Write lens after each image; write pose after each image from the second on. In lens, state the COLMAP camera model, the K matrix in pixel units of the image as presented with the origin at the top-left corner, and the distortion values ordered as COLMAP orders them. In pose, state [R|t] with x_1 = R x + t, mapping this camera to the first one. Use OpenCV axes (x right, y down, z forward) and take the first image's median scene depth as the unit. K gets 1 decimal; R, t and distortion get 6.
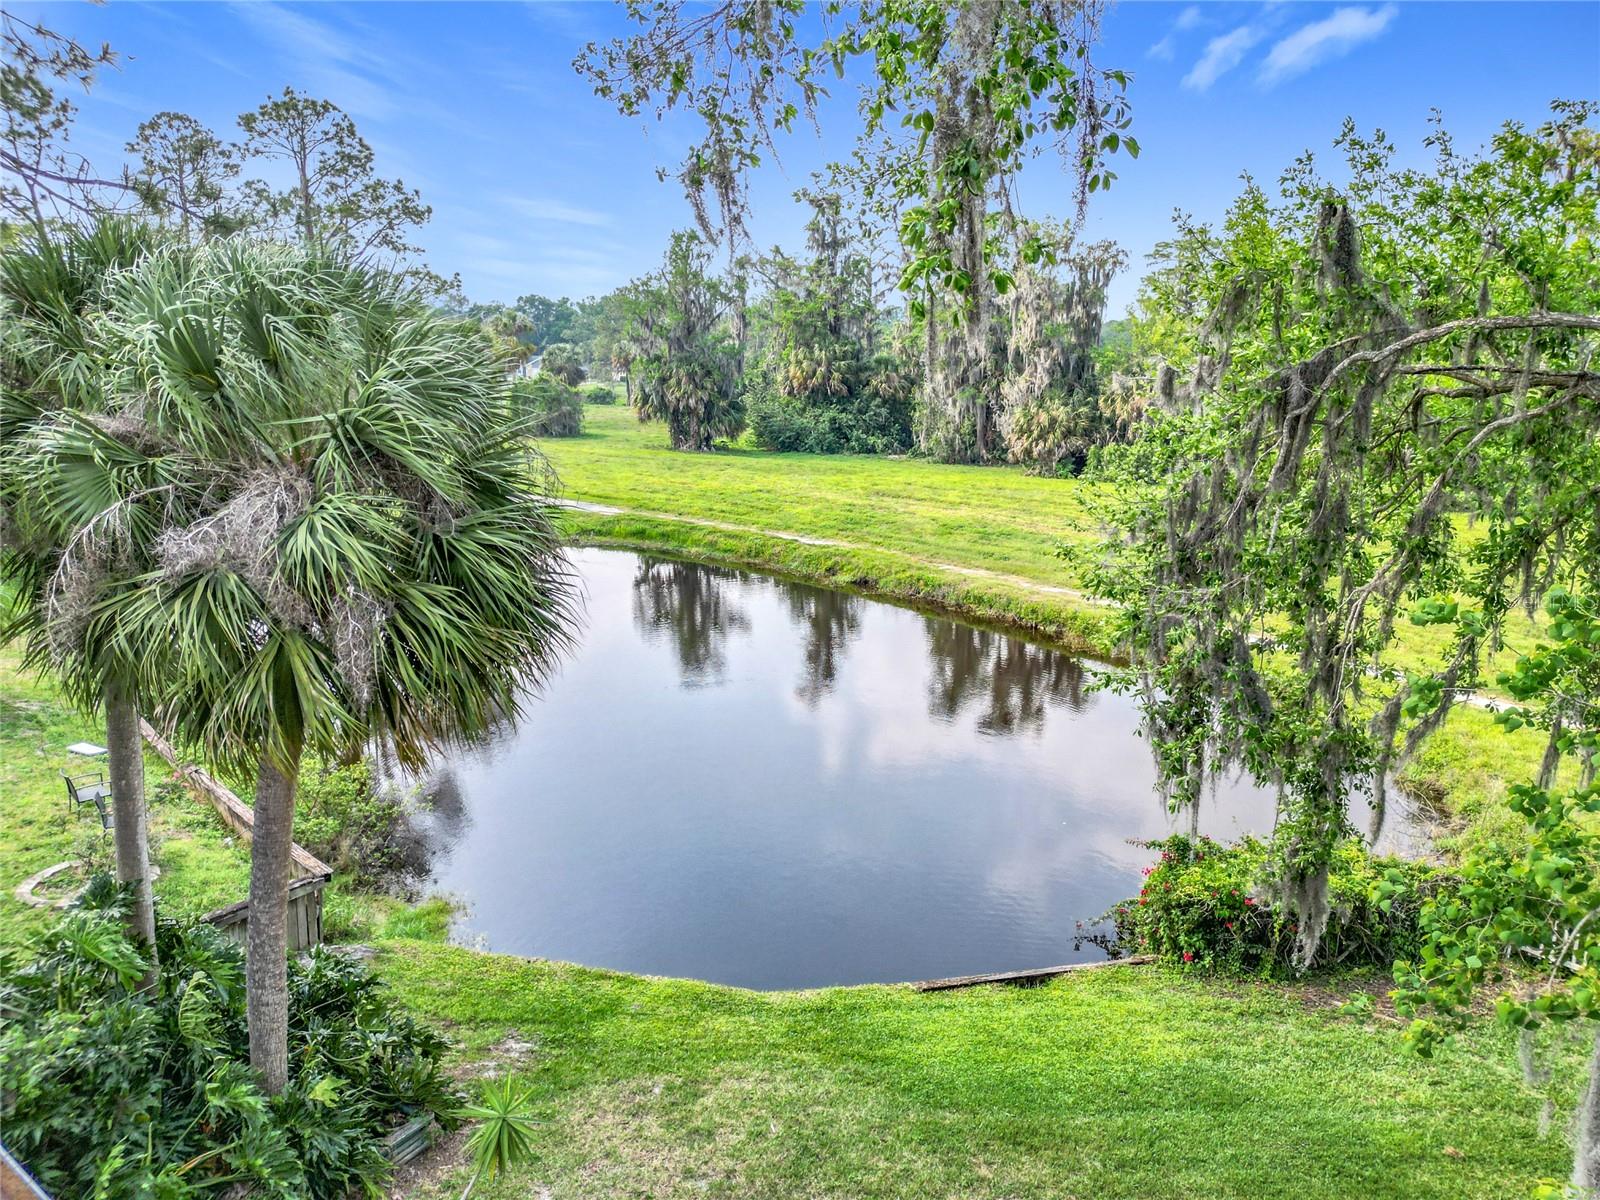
lens RADIAL K [[1102.3, 0, 802.9], [0, 1102.3, 599.6], [0, 0, 1]] dist [0.067629, -0.001453]
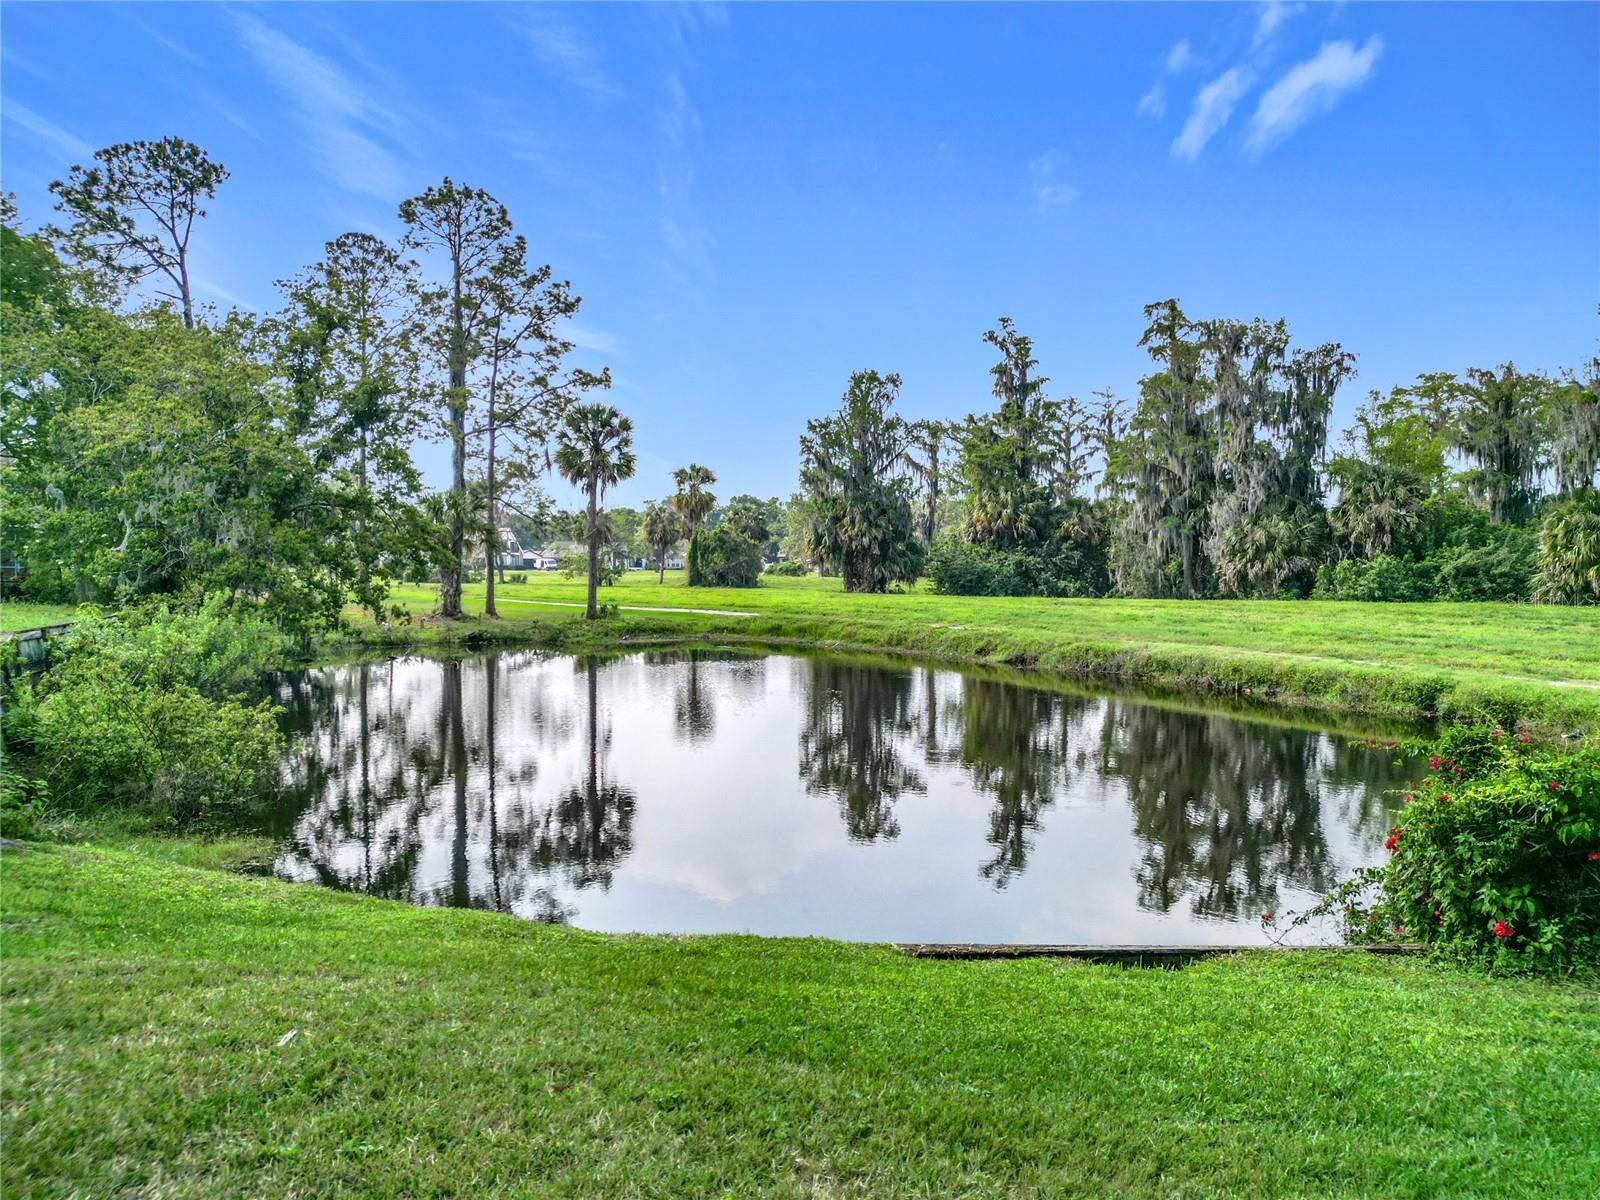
lens RADIAL K [[1112.5, 0, 804.6], [0, 1112.5, 601.3], [0, 0, 1]] dist [0.062706, -0.055651]
pose [[0.982562, 0.003234, -0.185908, 0.025064], [-0.038061, 0.982175, -0.184075, 0.048264], [0.181999, 0.187941, 0.965171, 0.079885]]
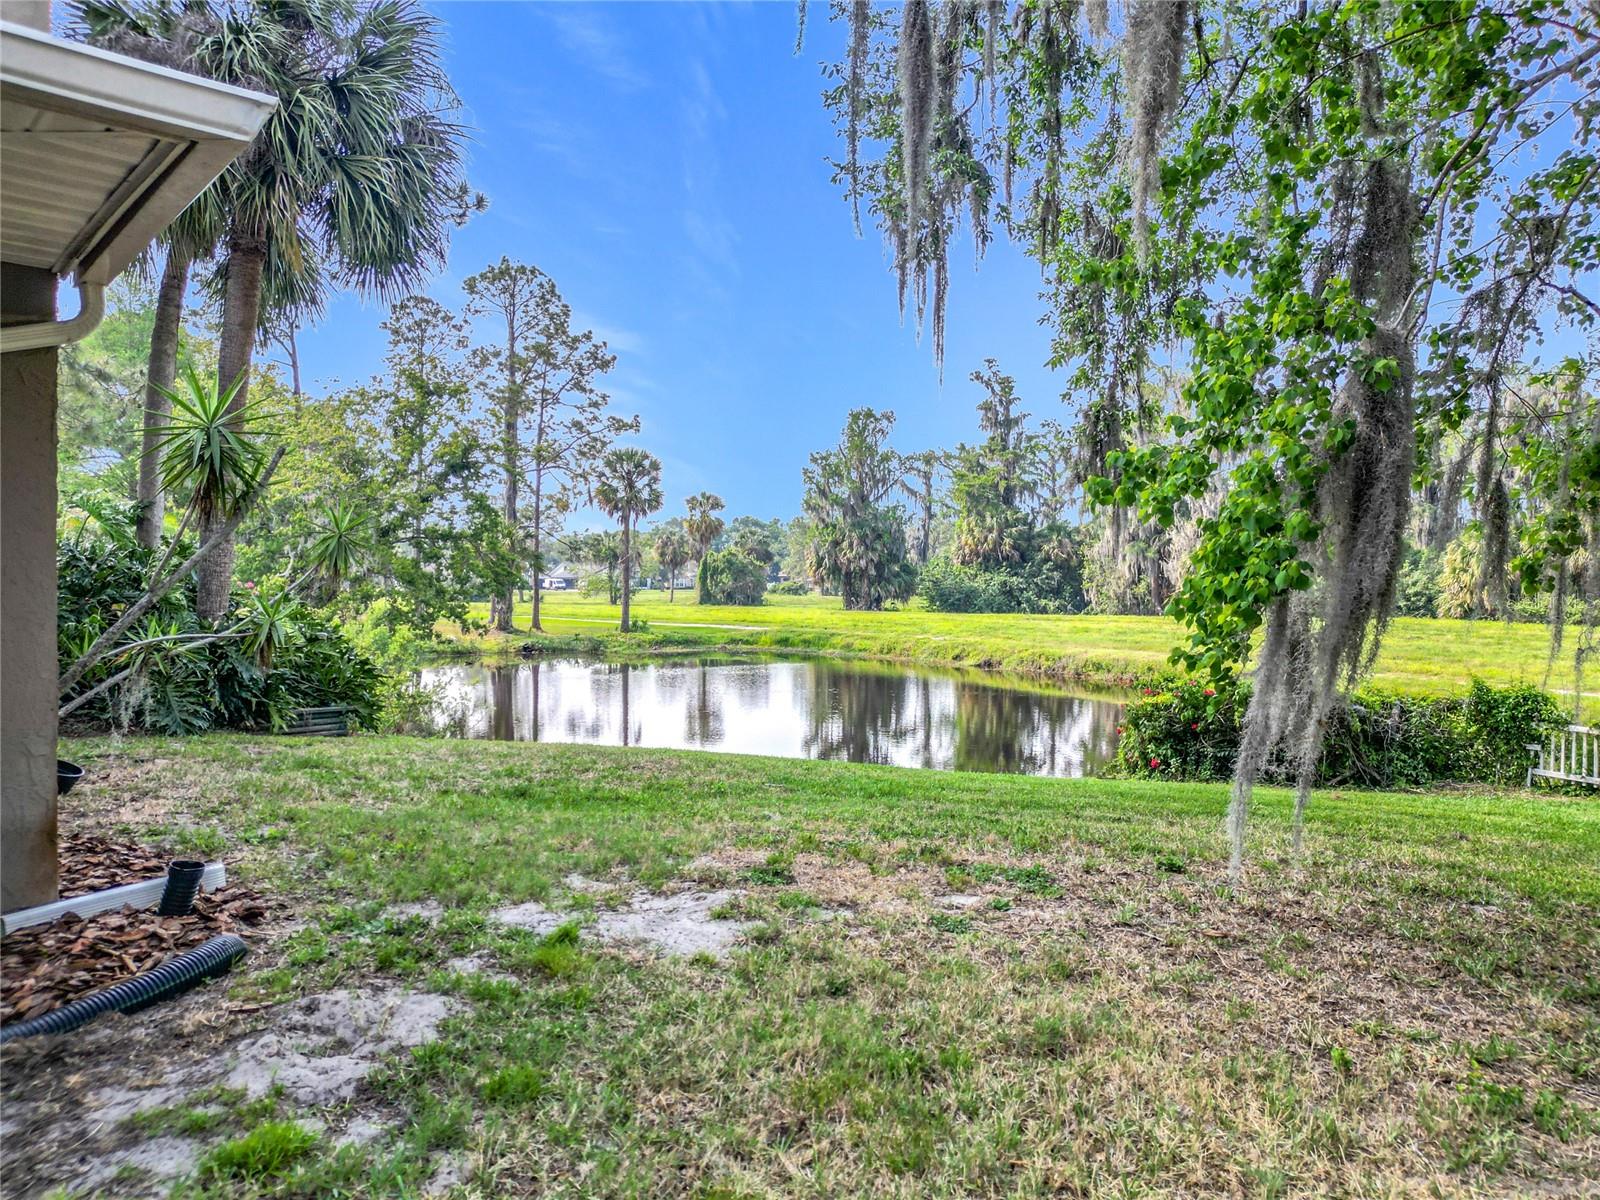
lens RADIAL K [[1112.7, 0, 813.2], [0, 1112.7, 583.5], [0, 0, 1]] dist [0.081110, -0.000962]
pose [[0.984002, -0.003738, -0.178118, 0.038717], [-0.035572, 0.975526, -0.216990, 0.066464], [0.174569, 0.219855, 0.959786, -0.004072]]
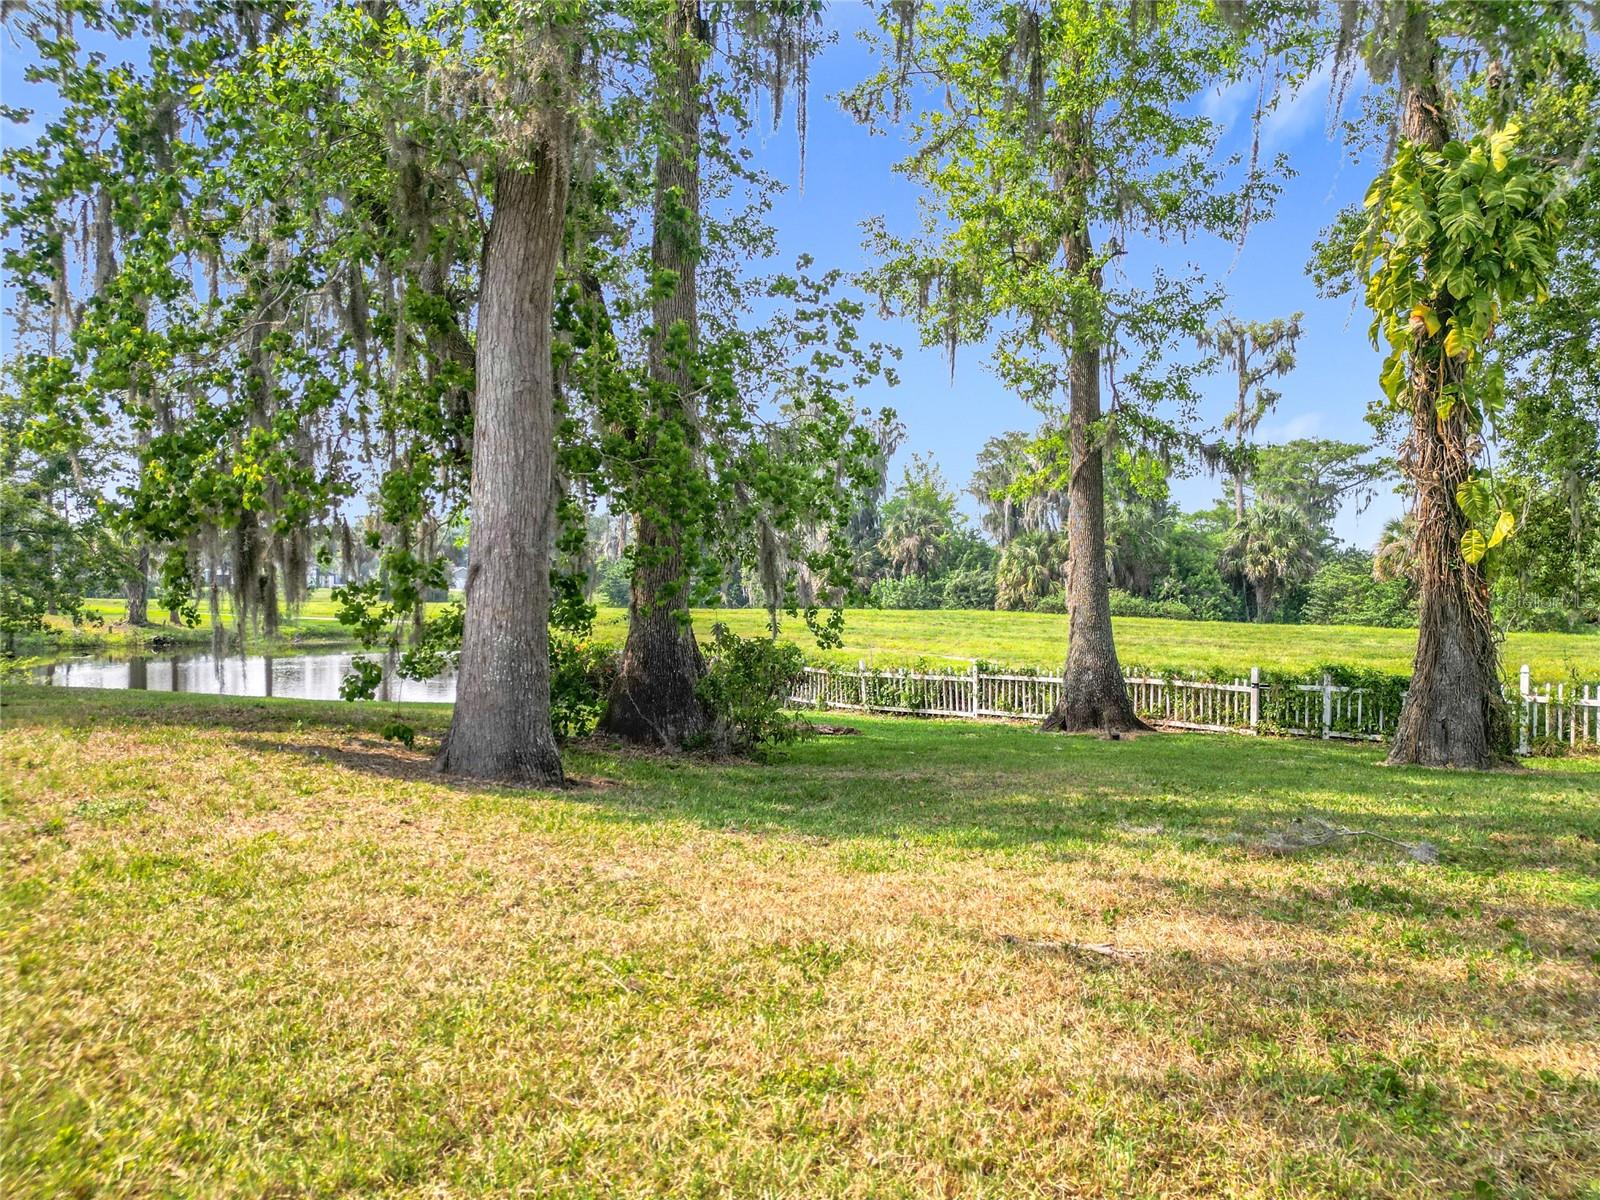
lens RADIAL K [[1112.5, 0, 804.6], [0, 1112.5, 601.3], [0, 0, 1]] dist [0.062706, -0.055651]
pose [[0.999040, -0.000688, 0.043809, 0.104380], [0.009610, 0.978969, -0.203785, 0.083021], [-0.042748, 0.204010, 0.978035, -0.069078]]
